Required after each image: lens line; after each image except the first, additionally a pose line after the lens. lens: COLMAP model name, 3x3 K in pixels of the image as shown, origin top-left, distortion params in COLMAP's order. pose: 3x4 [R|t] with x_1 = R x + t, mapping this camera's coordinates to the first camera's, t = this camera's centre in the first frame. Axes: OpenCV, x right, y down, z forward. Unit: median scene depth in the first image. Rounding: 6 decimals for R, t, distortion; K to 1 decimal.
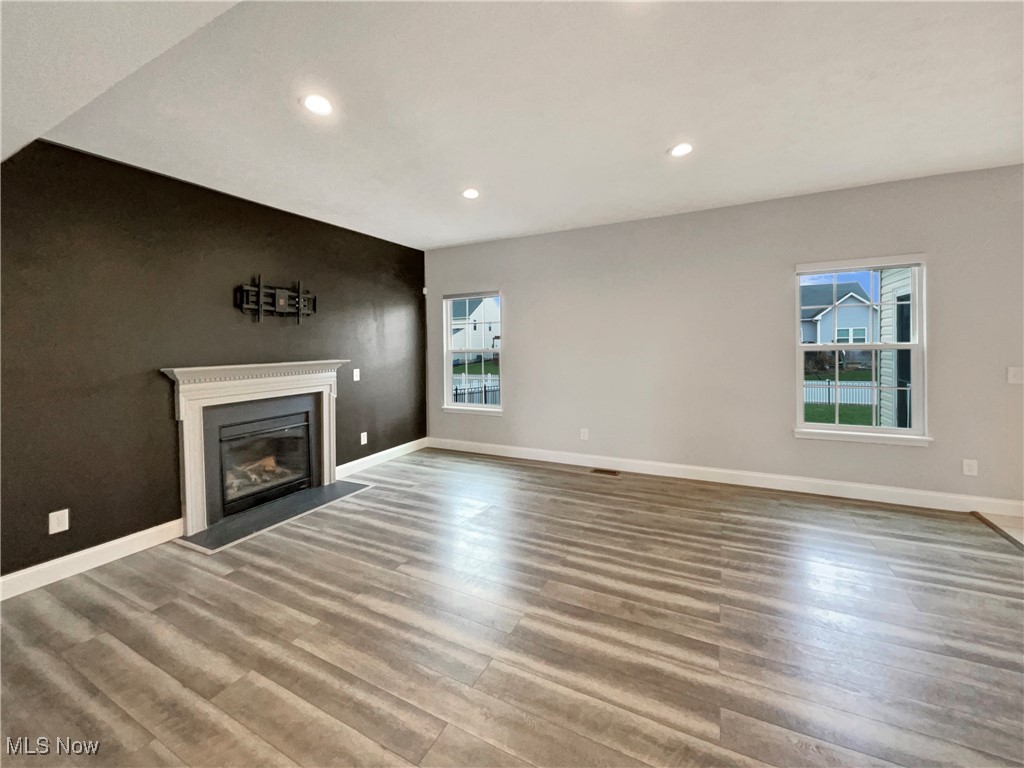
lens RADIAL K [[437.6, 0, 515.0], [0, 437.6, 342.3], [0, 0, 1]] dist [0.000416, 0.000056]
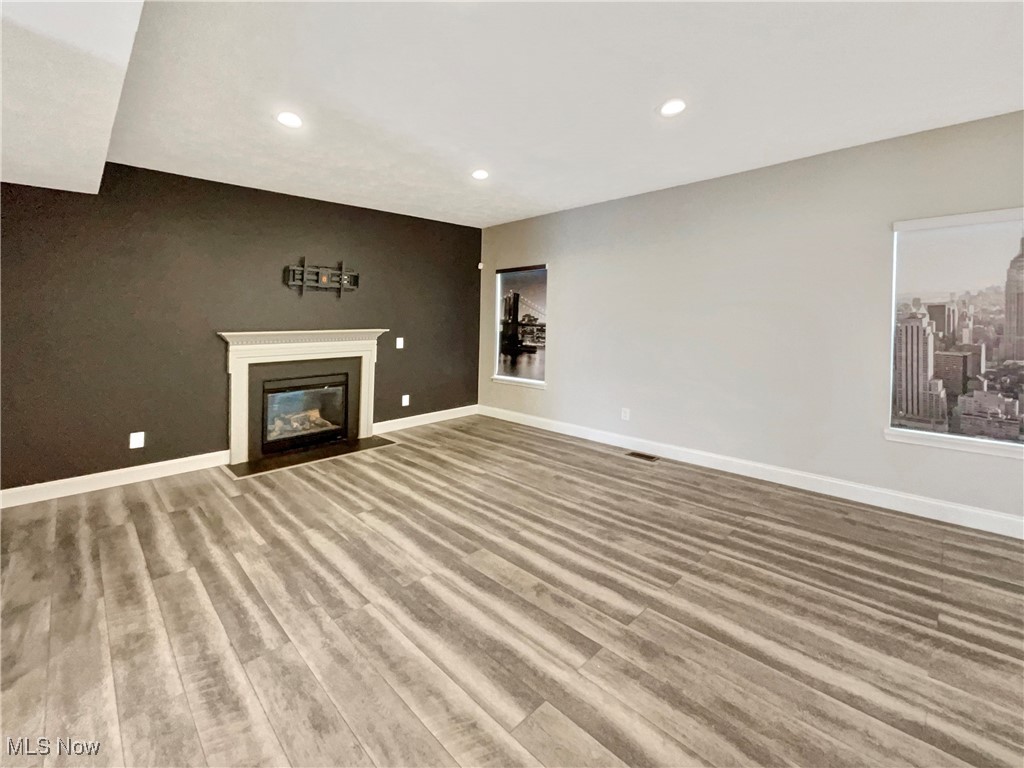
lens RADIAL K [[445.2, 0, 518.3], [0, 445.2, 308.3], [0, 0, 1]] dist [-0.000167, 0.000307]
pose [[0.947799, 0.006477, -0.318801, 0.423070], [-0.011140, 0.999856, -0.012805, -0.003754], [0.318673, 0.015688, 0.947735, 0.030600]]
